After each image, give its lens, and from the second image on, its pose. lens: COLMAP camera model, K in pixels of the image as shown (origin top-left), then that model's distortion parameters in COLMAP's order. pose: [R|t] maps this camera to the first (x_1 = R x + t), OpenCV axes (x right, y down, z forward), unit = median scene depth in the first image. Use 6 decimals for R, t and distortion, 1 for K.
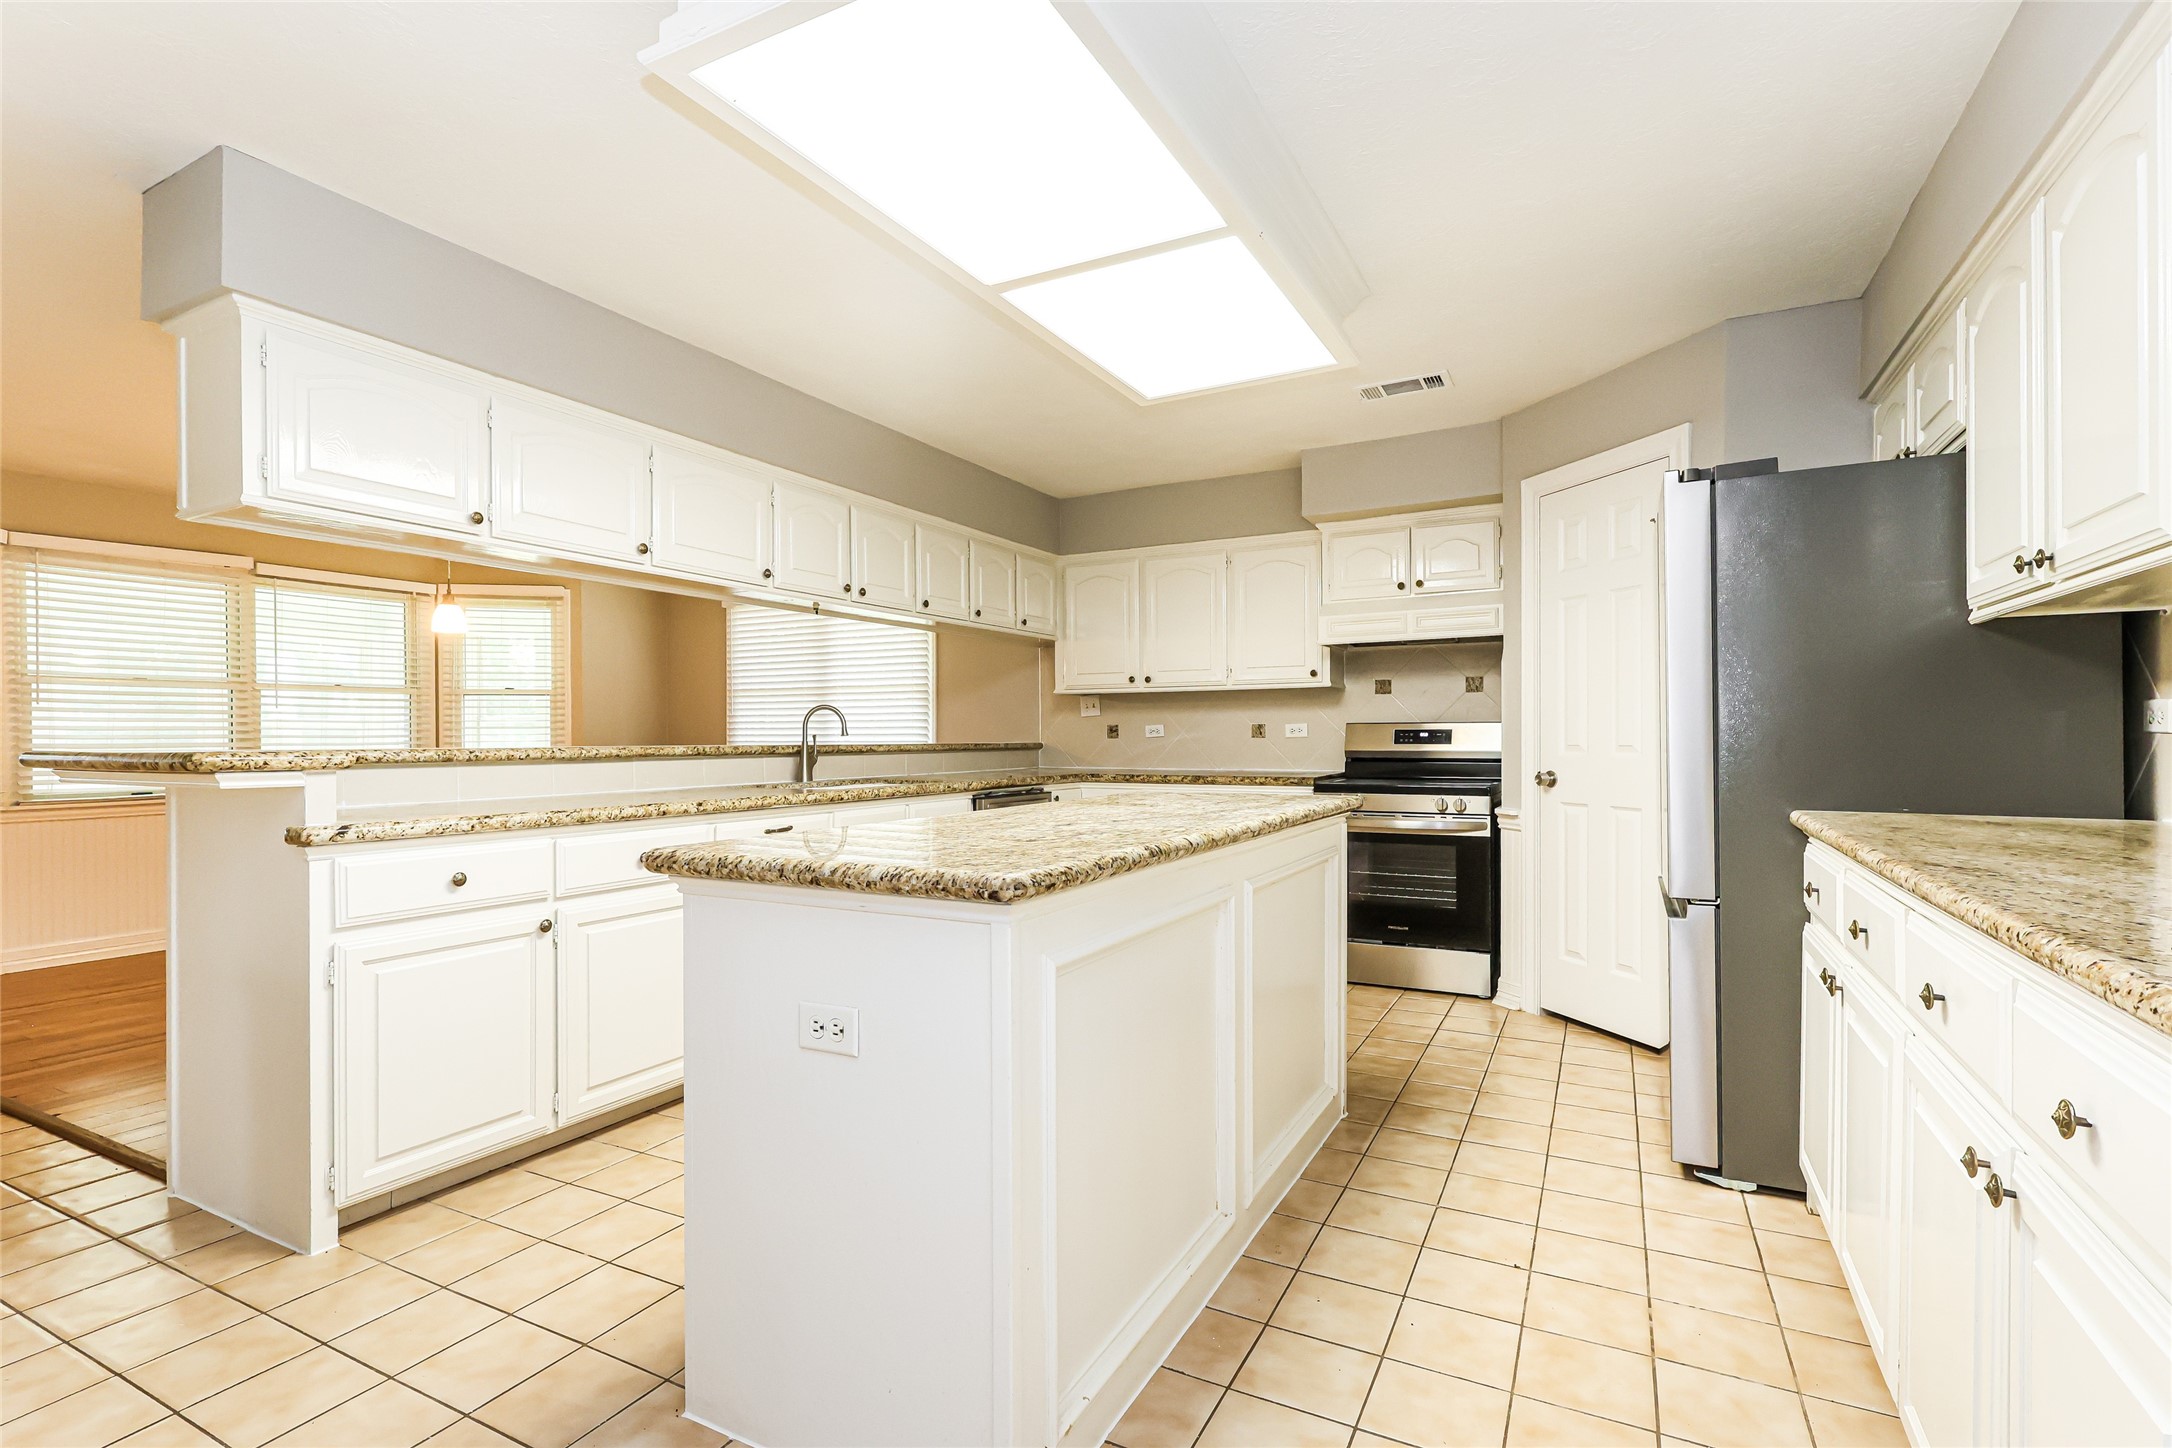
lens RADIAL K [[1010.5, 0, 1072.0], [0, 1010.5, 734.6], [0, 0, 1]] dist [0.004164, -0.000184]
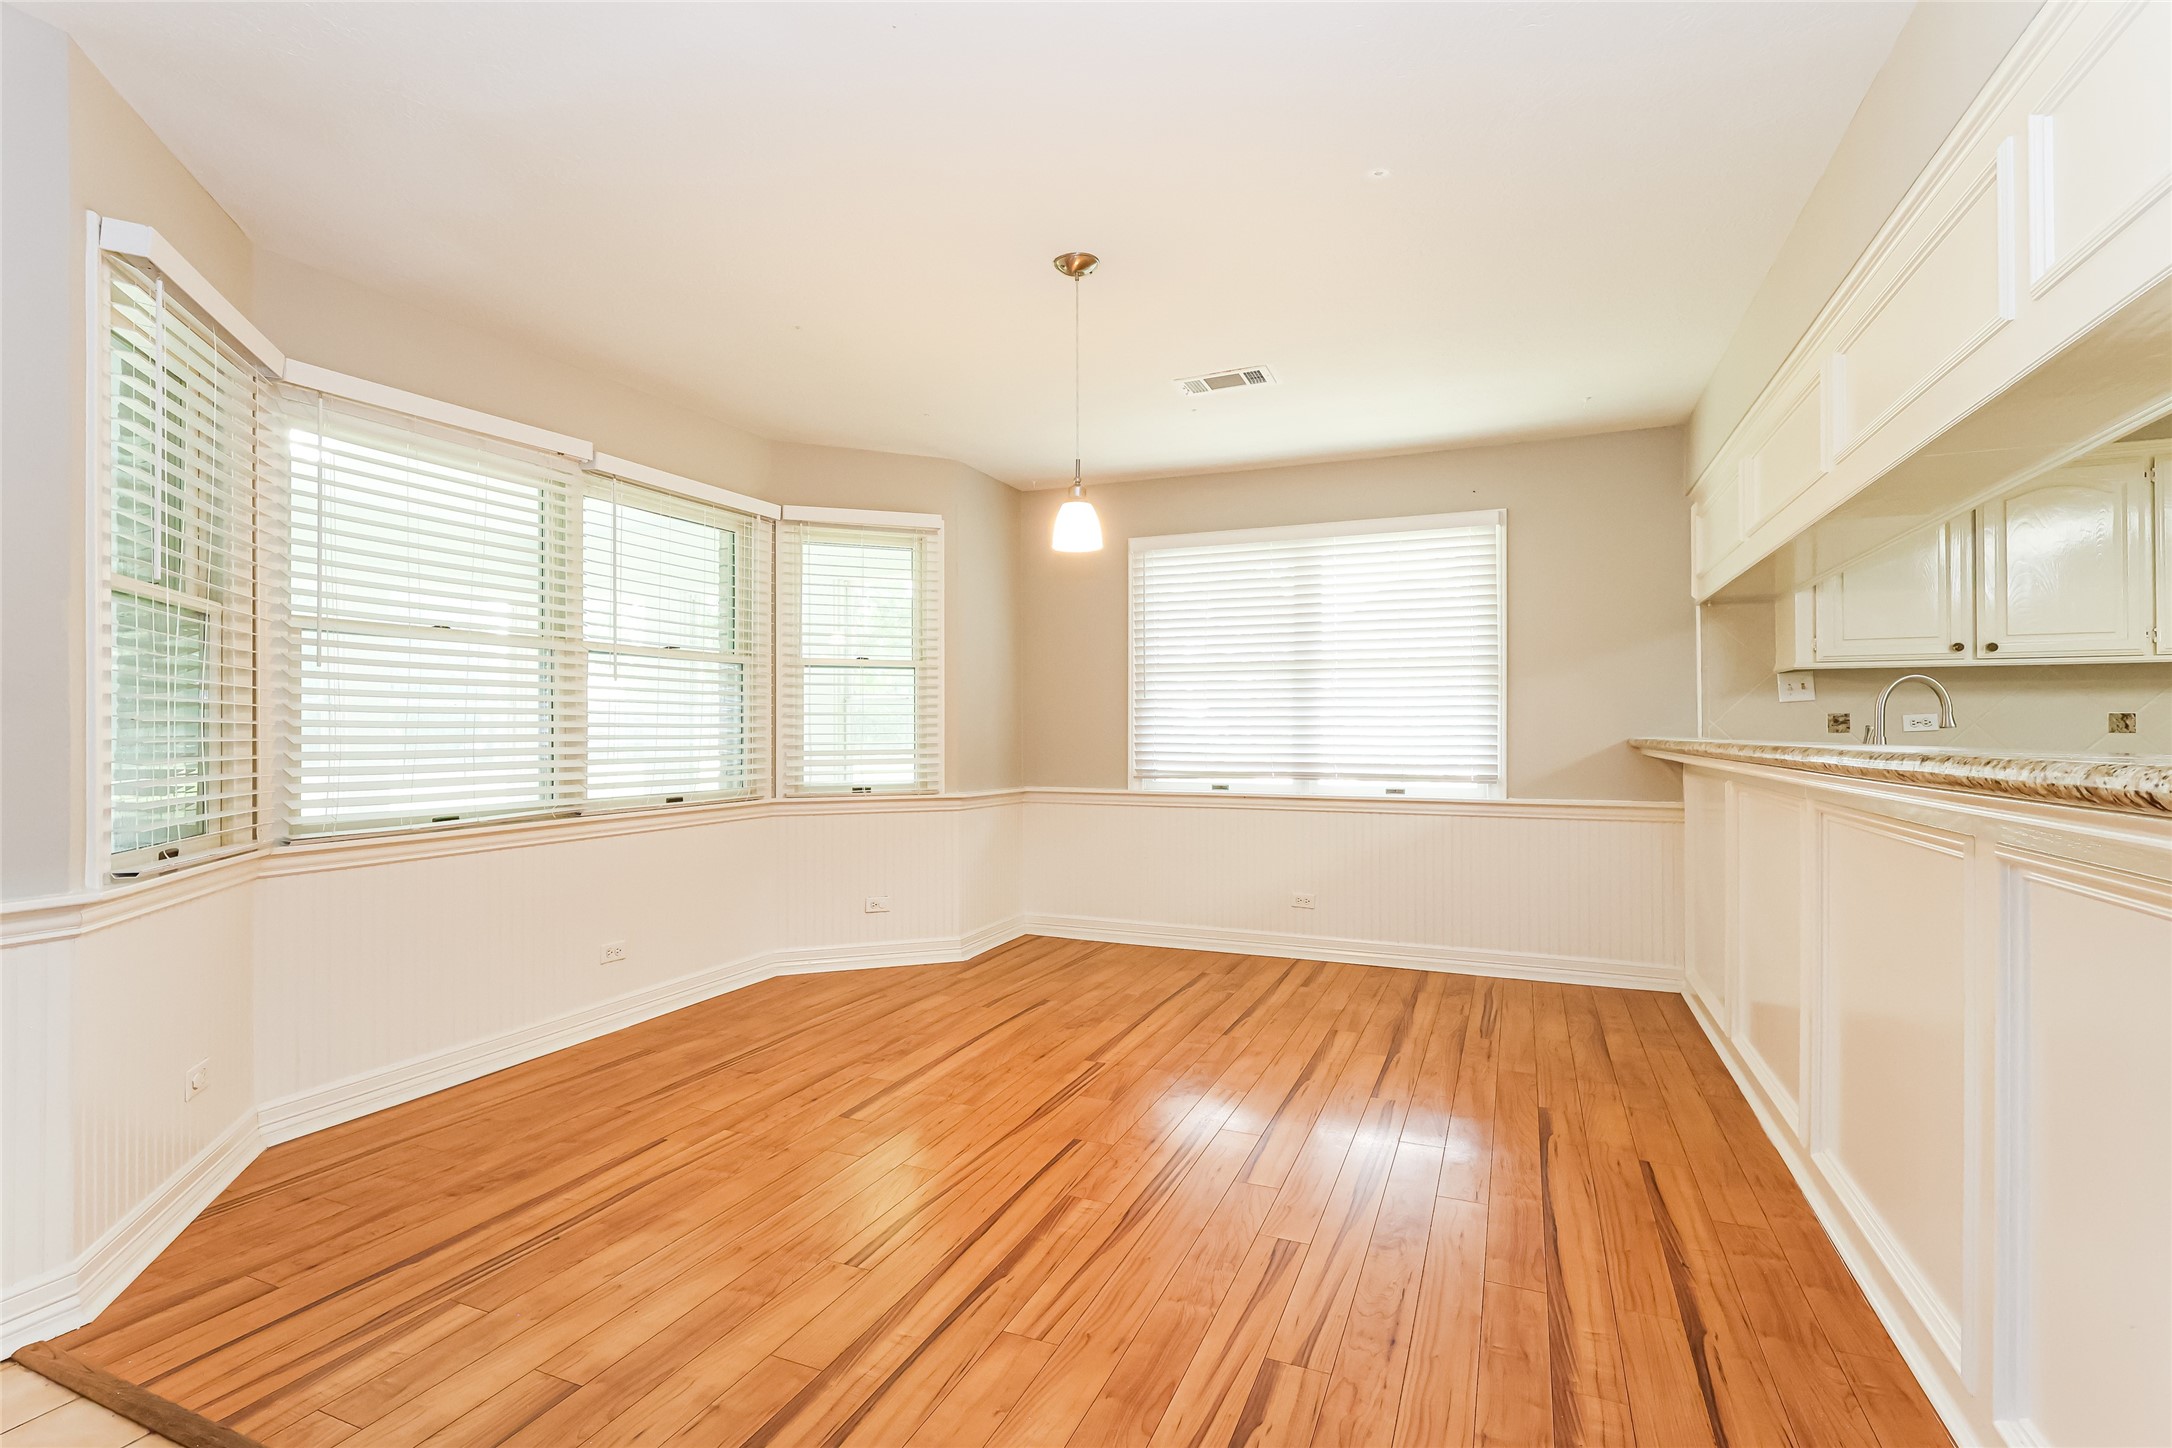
lens RADIAL K [[1010.5, 0, 1094.2], [0, 1010.5, 729.3], [0, 0, 1]] dist [0.004164, -0.000184]
pose [[0.996286, 0.003868, 0.086020, -0.623746], [-0.004149, 0.999987, 0.003082, 0.001591], [-0.086007, -0.003428, 0.996289, 0.389928]]
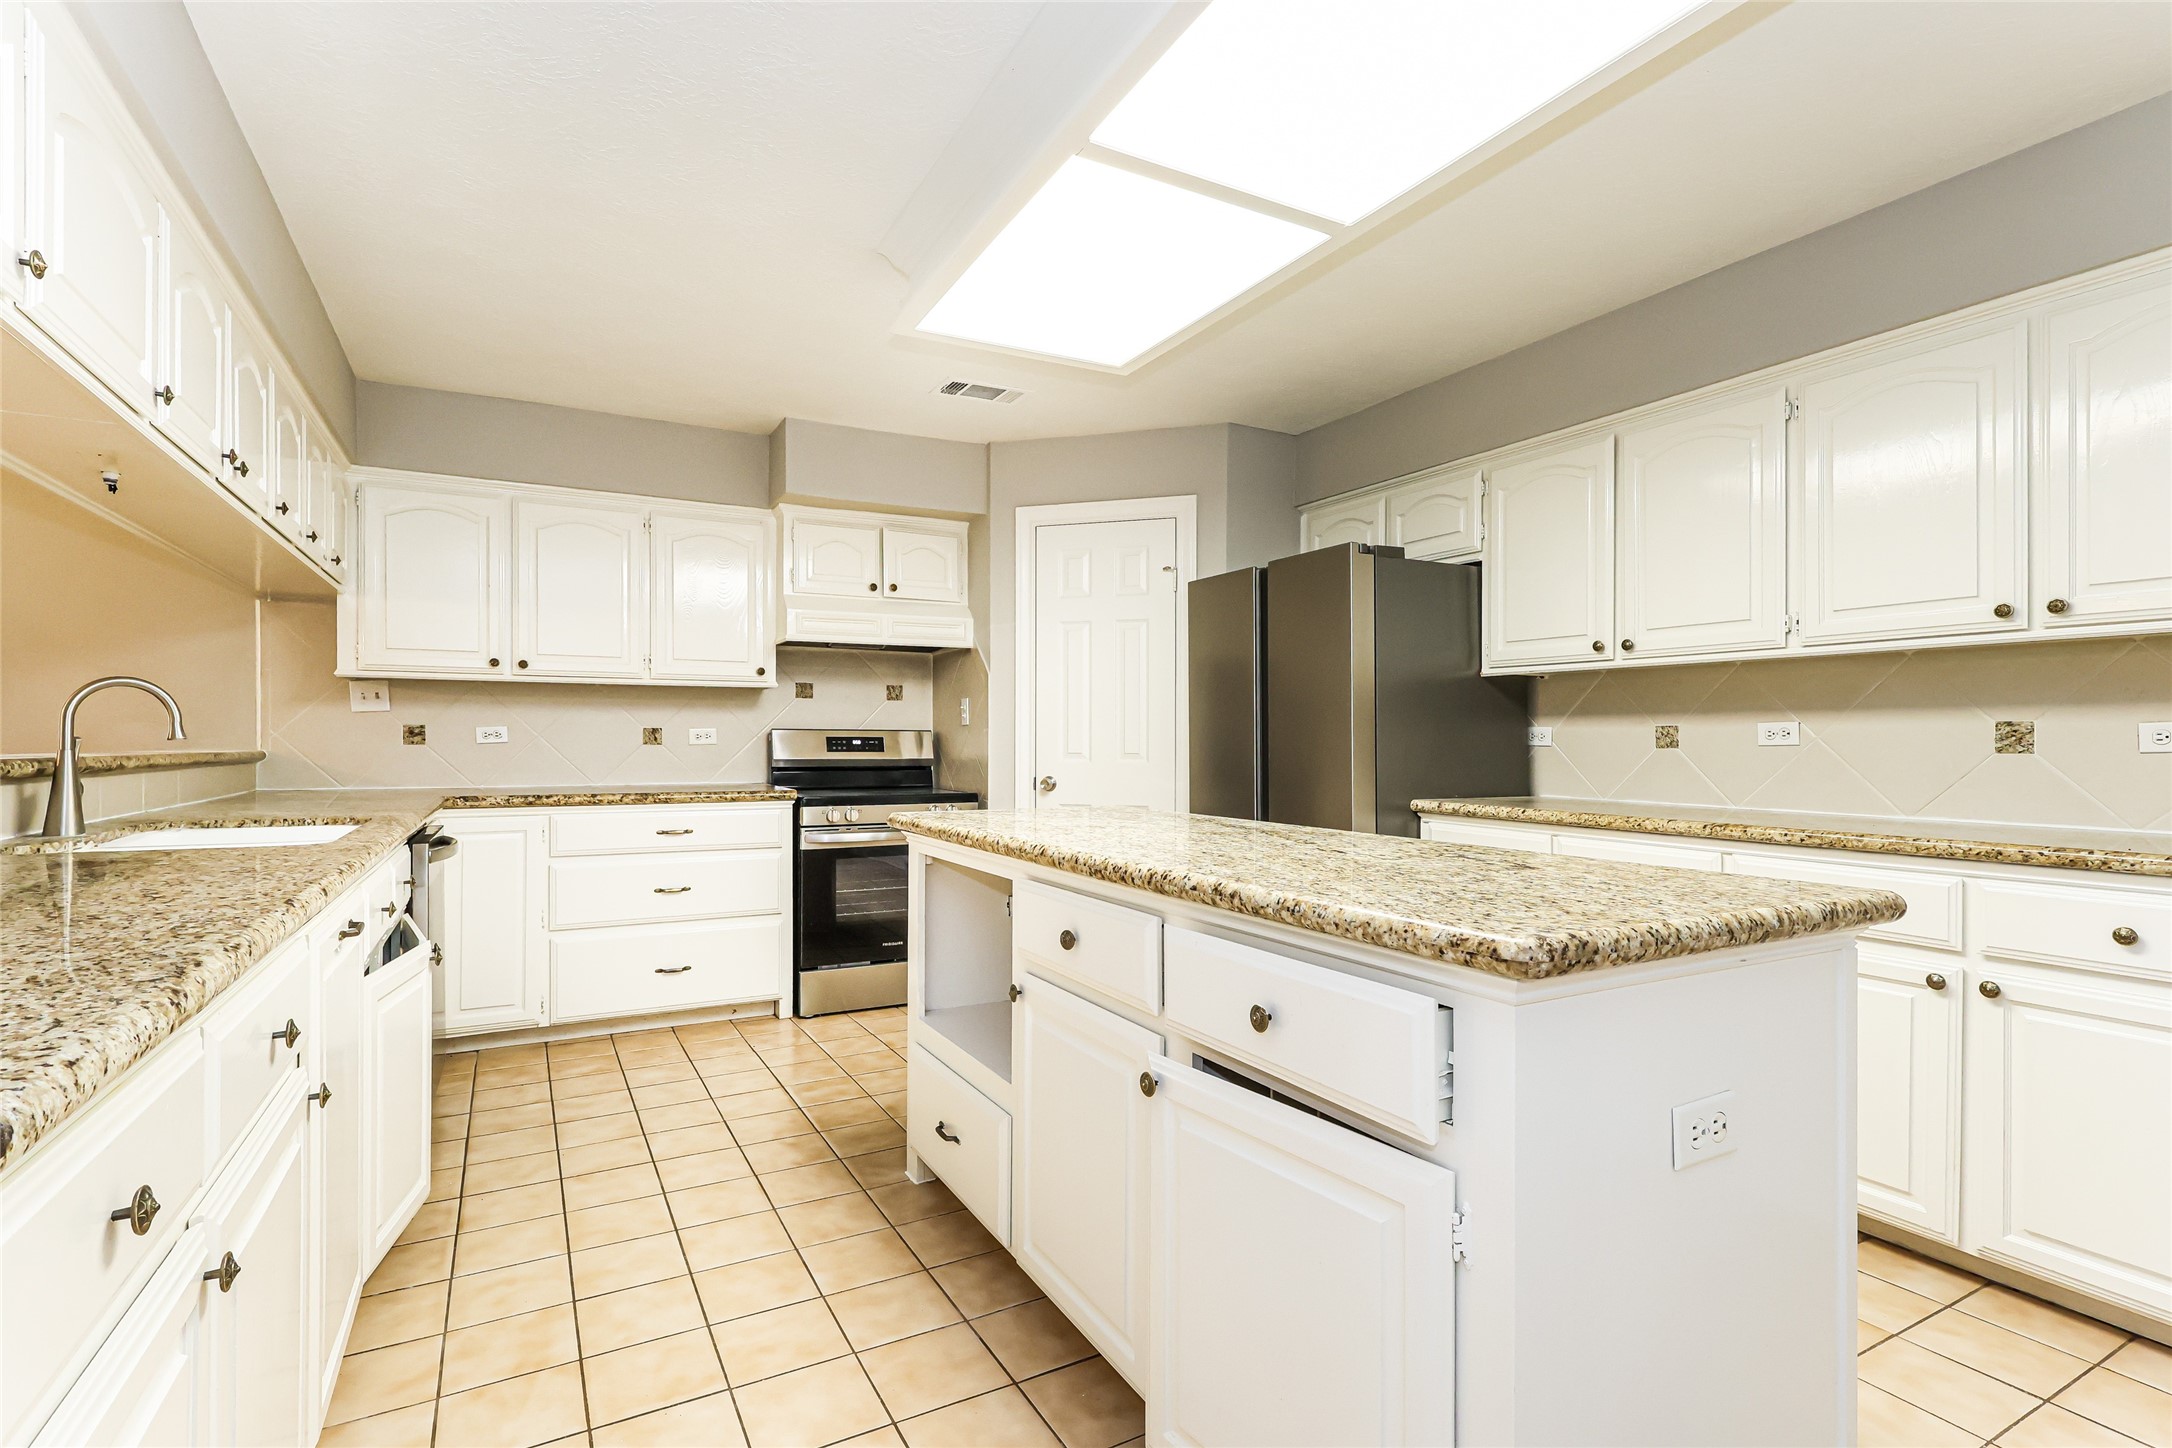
lens RADIAL K [[1010.5, 0, 1084.5], [0, 1010.5, 727.6], [0, 0, 1]] dist [0.004164, -0.000184]
pose [[0.548191, 0.016967, 0.836181, -0.329518], [-0.006717, 0.999851, -0.015884, 0.000008], [-0.836326, 0.003091, 0.548223, 0.278548]]
